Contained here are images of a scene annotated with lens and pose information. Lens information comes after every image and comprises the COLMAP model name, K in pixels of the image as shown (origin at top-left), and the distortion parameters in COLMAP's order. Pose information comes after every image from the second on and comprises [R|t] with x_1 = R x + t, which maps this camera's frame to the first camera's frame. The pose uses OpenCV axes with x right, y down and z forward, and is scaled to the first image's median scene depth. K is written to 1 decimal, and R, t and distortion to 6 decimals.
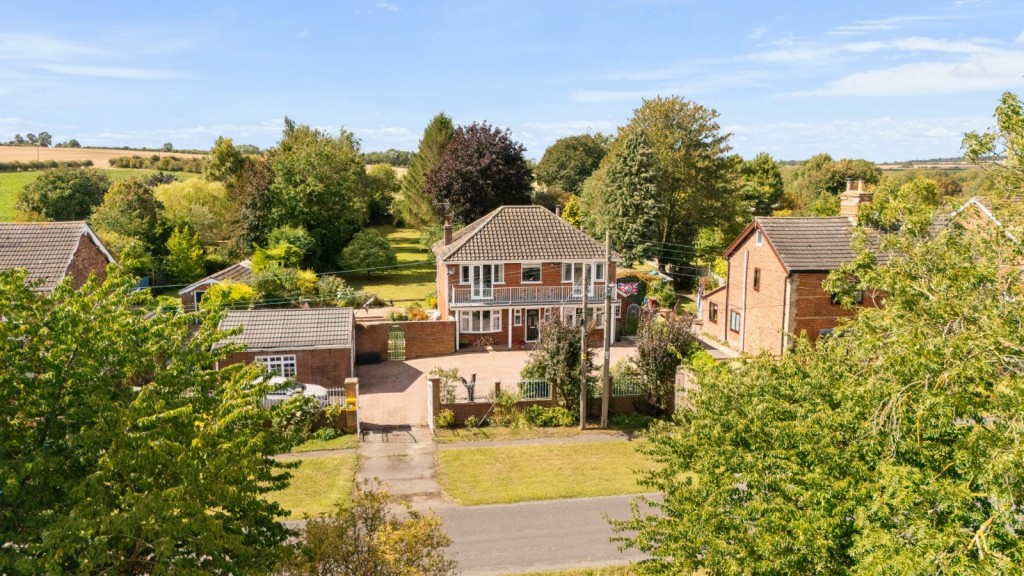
lens RADIAL K [[746.0, 0, 512.0], [0, 746.0, 288.0], [0, 0, 1]] dist [0.084730, -0.114633]
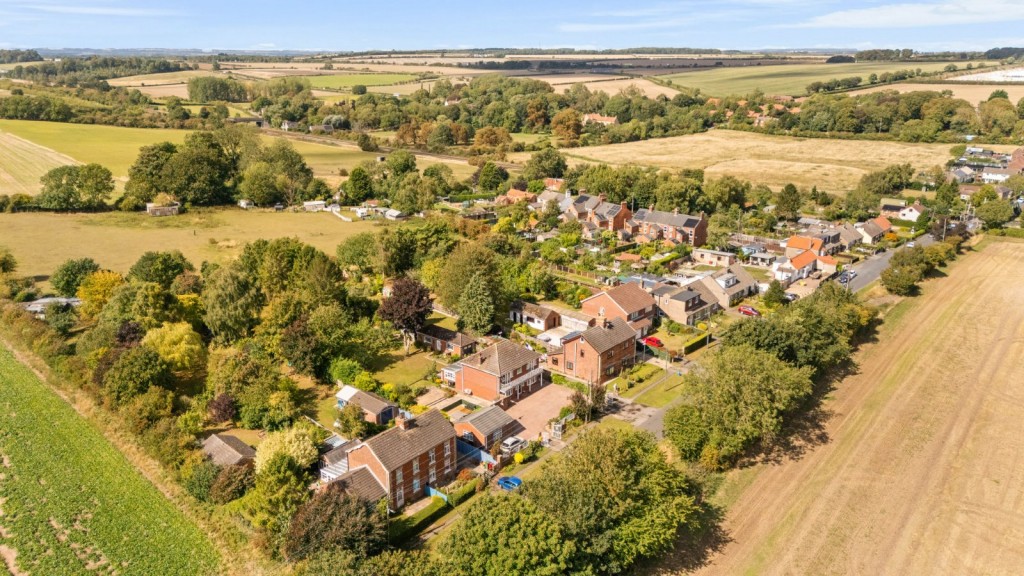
lens RADIAL K [[746.0, 0, 512.0], [0, 746.0, 288.0], [0, 0, 1]] dist [0.084730, -0.114633]
pose [[0.749216, -0.197643, 0.632150, -1.137173], [0.103754, 0.977678, 0.182706, -0.558653], [-0.654149, -0.071298, 0.752998, -0.686827]]
